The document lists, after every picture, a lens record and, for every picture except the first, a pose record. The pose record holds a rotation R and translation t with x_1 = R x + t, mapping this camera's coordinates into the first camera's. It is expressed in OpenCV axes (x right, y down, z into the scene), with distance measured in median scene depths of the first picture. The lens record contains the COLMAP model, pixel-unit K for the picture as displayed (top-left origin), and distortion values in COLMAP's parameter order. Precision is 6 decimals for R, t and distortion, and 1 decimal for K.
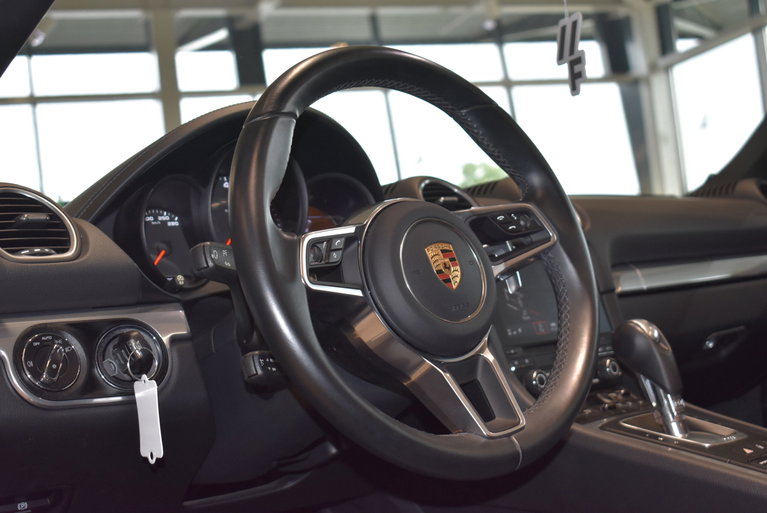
lens RADIAL K [[1199.3, 0, 386.3], [0, 1199.3, 254.7], [0, 0, 1]] dist [-0.005683, 0.000000]
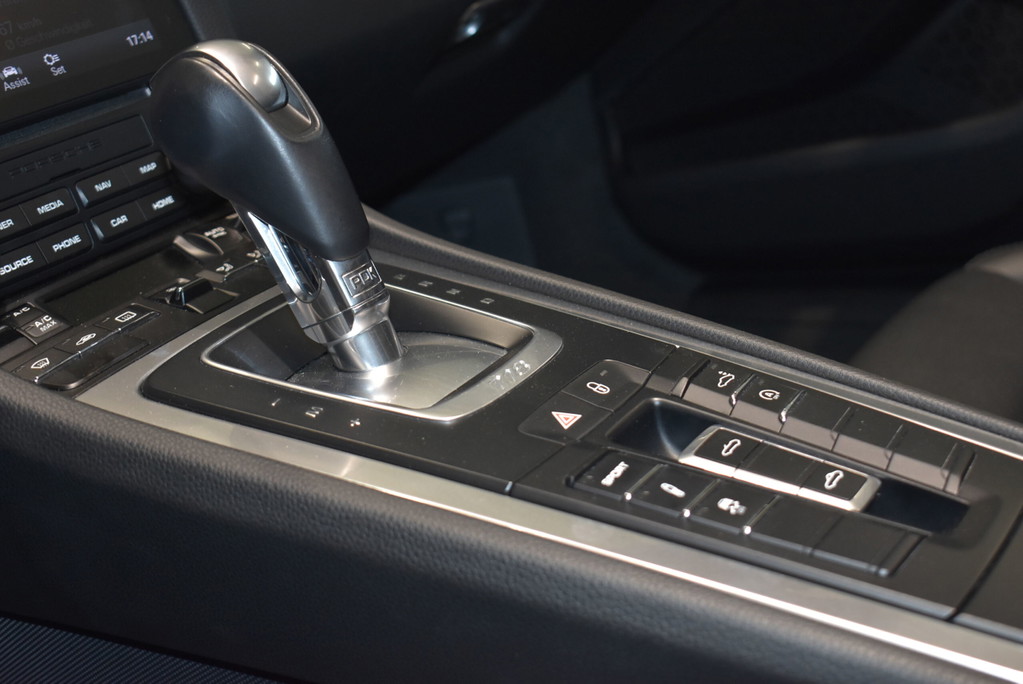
lens RADIAL K [[1468.2, 0, 512.3], [0, 1468.2, 340.4], [0, 0, 1]] dist [-0.121114, 0.000000]
pose [[0.960054, -0.185503, 0.209489, 0.213245], [0.109079, 0.937548, 0.330311, 0.008011], [-0.257680, -0.294265, 0.920331, 0.657194]]
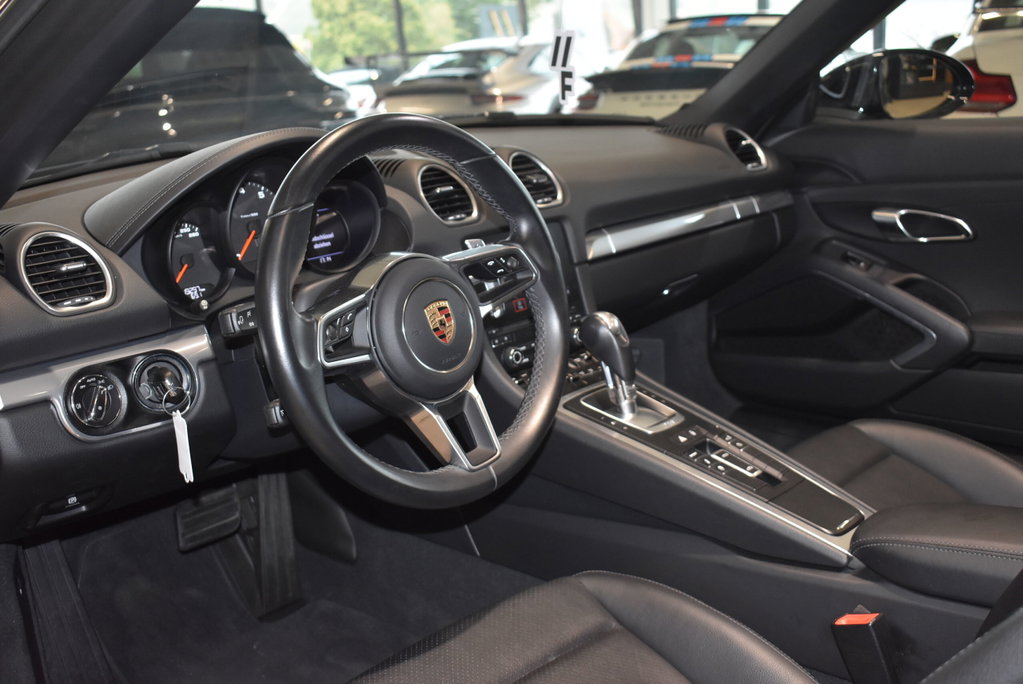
lens RADIAL K [[1168.9, 0, 509.8], [0, 1168.9, 342.9], [0, 0, 1]] dist [-0.047964, 0.000000]
pose [[0.991506, 0.027190, 0.127191, -0.024696], [-0.062147, 0.958089, 0.279647, -0.256443], [-0.114256, -0.285176, 0.951641, -0.078098]]
